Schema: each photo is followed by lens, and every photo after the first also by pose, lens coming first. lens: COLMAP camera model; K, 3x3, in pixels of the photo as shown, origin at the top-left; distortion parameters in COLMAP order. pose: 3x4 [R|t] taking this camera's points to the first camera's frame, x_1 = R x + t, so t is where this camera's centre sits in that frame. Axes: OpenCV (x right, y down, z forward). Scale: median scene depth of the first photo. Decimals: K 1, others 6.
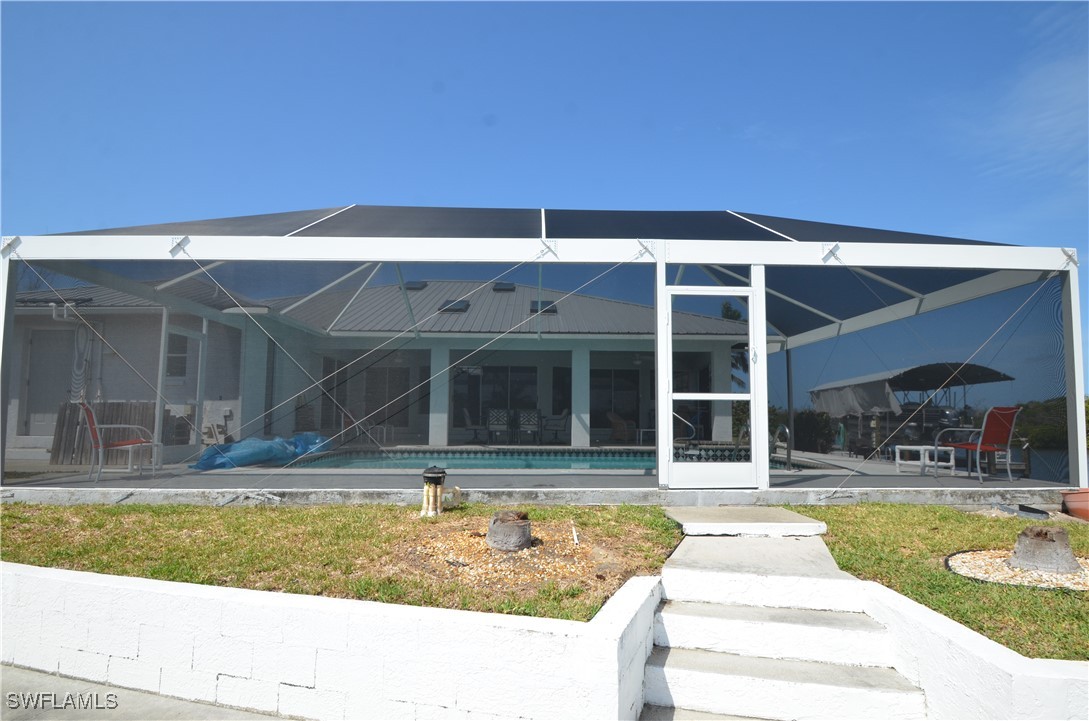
lens RADIAL K [[513.7, 0, 544.5], [0, 513.7, 360.5], [0, 0, 1]] dist [-0.022046, -0.000129]
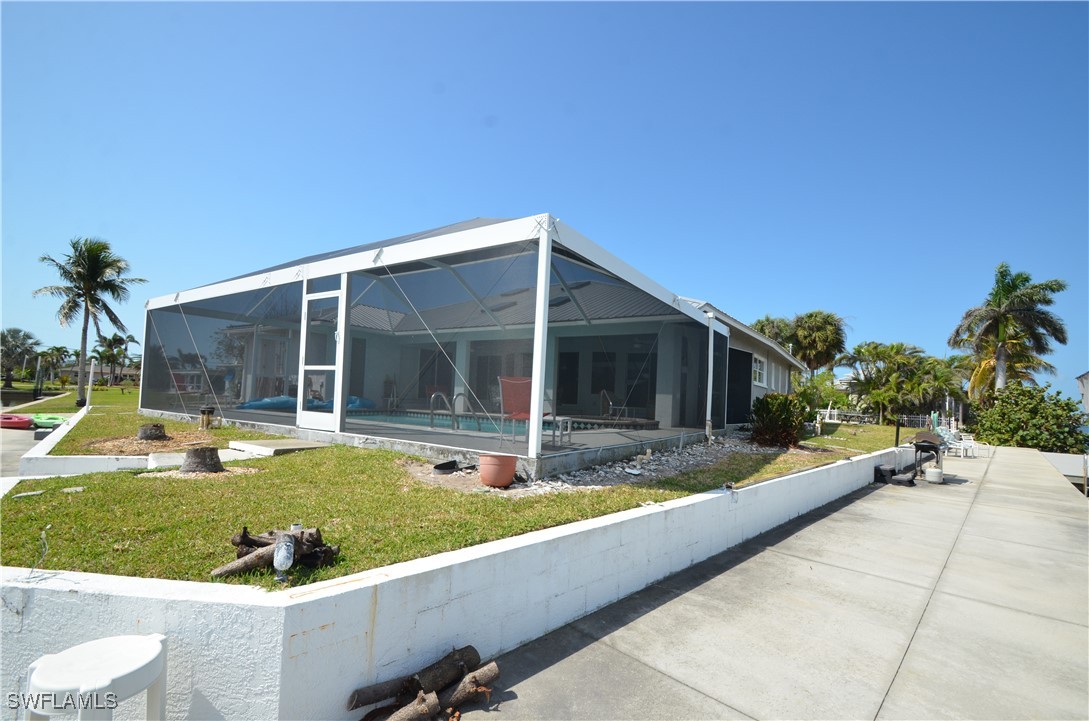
lens RADIAL K [[464.0, 0, 559.9], [0, 464.0, 388.9], [0, 0, 1]] dist [0.017929, -0.000082]
pose [[0.834454, 0.018469, -0.550768, 1.603619], [0.025260, 0.997106, 0.071707, 0.049445], [0.550498, -0.073749, 0.831573, 0.253209]]
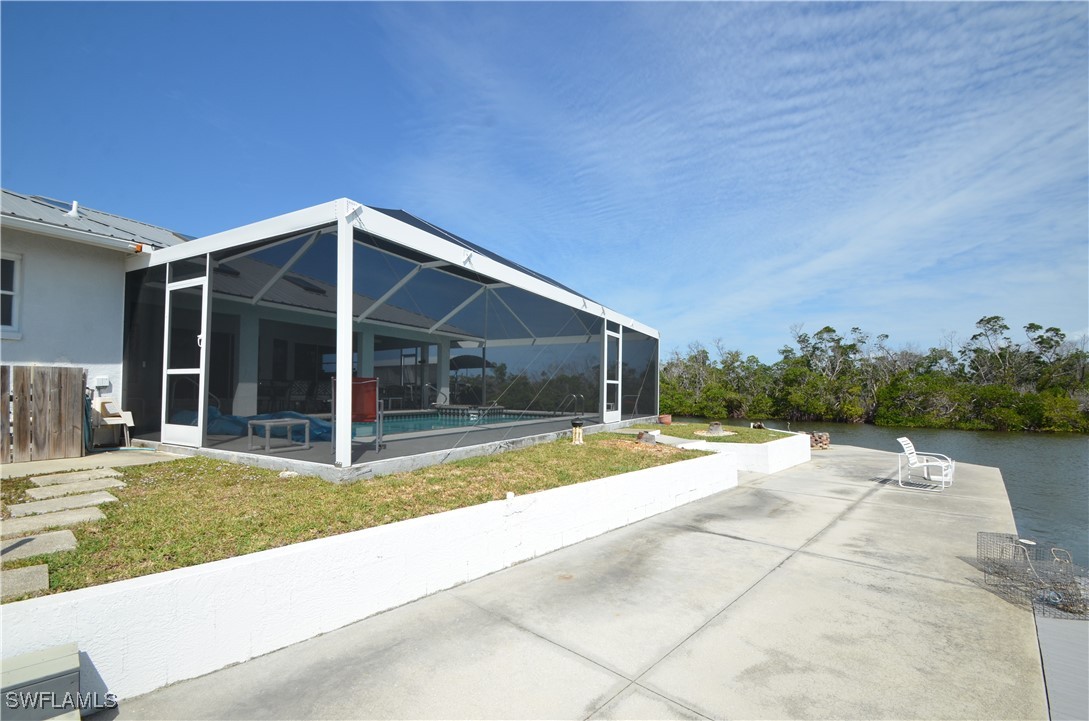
lens RADIAL K [[464.0, 0, 559.9], [0, 464.0, 388.9], [0, 0, 1]] dist [0.017929, -0.000082]
pose [[0.494120, 0.003067, 0.869388, -1.511850], [-0.106121, 0.992729, 0.056812, 0.007357], [-0.862893, -0.120332, 0.490853, 0.189721]]
